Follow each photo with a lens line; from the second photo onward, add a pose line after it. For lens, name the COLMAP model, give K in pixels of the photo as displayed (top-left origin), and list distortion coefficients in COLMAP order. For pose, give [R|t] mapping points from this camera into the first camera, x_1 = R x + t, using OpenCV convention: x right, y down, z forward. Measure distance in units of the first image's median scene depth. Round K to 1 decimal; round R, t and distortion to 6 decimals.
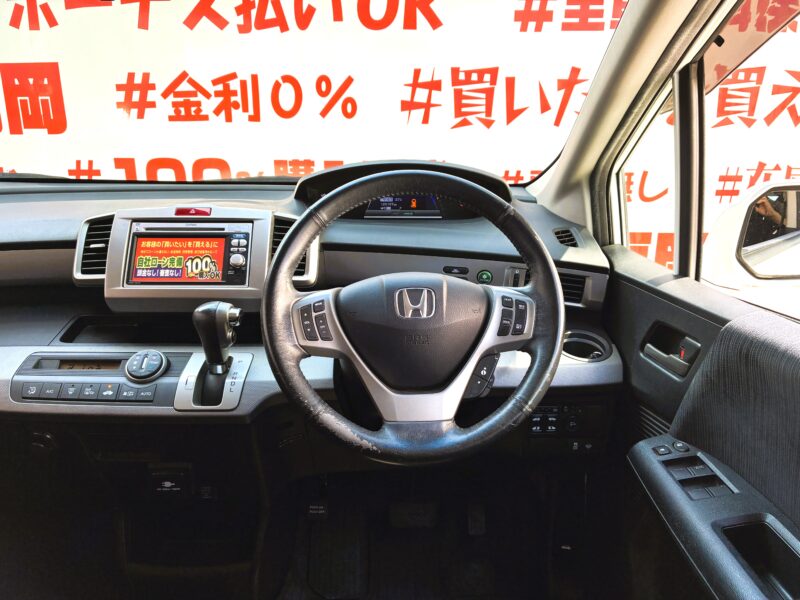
lens RADIAL K [[619.5, 0, 400.0], [0, 619.5, 300.0], [0, 0, 1]] dist [0.020558, -0.012374]
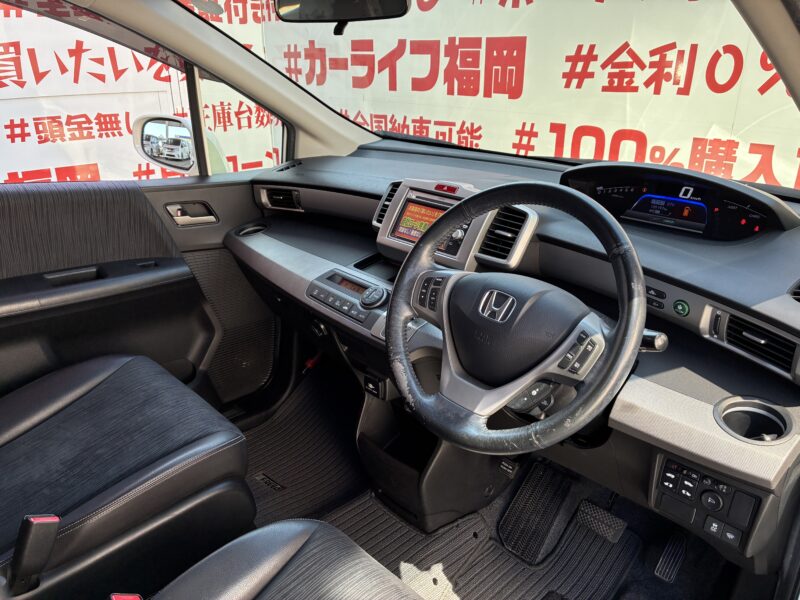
lens RADIAL K [[611.0, 0, 415.8], [0, 611.0, 300.5], [0, 0, 1]] dist [0.043712, -0.001480]
pose [[0.691568, 0.274660, -0.668053, 0.210759], [-0.222908, 0.960894, 0.164304, -0.048886], [0.687056, 0.035287, 0.725748, 0.036760]]
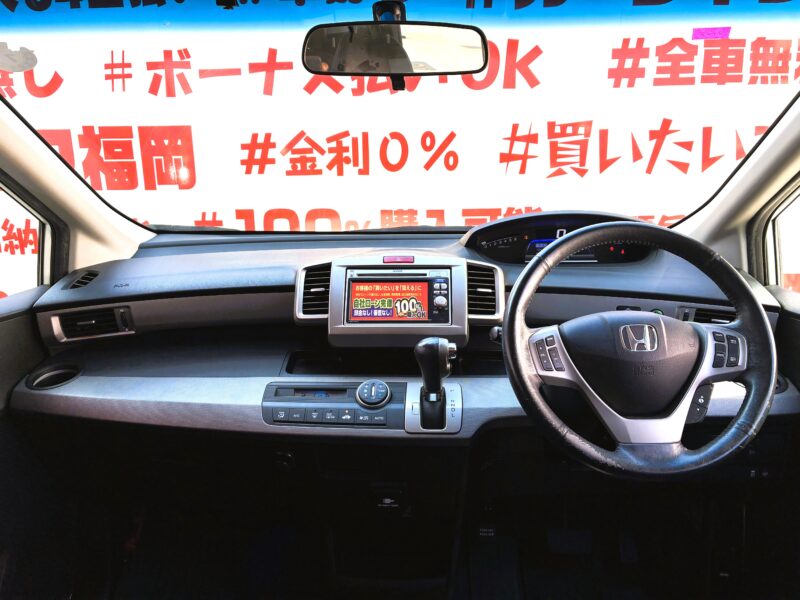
lens RADIAL K [[612.4, 0, 400.0], [0, 612.4, 300.0], [0, 0, 1]] dist [0.028066, -0.008439]
pose [[0.998366, -0.004298, -0.056982, -0.113365], [0.000447, 0.997725, -0.067415, 0.003607], [0.057142, 0.067280, 0.996096, -0.050512]]
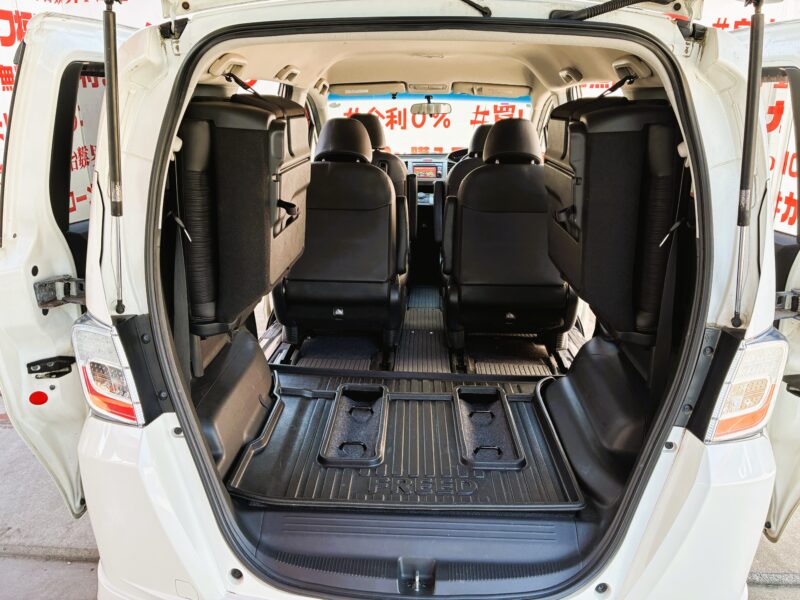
lens RADIAL K [[619.5, 0, 400.0], [0, 619.5, 300.0], [0, 0, 1]] dist [0.020558, -0.012374]
pose [[0.998319, 0.018611, -0.054894, -0.117104], [-0.017554, 0.999652, 0.019667, 0.282629], [0.055241, -0.018670, 0.998298, -1.242972]]
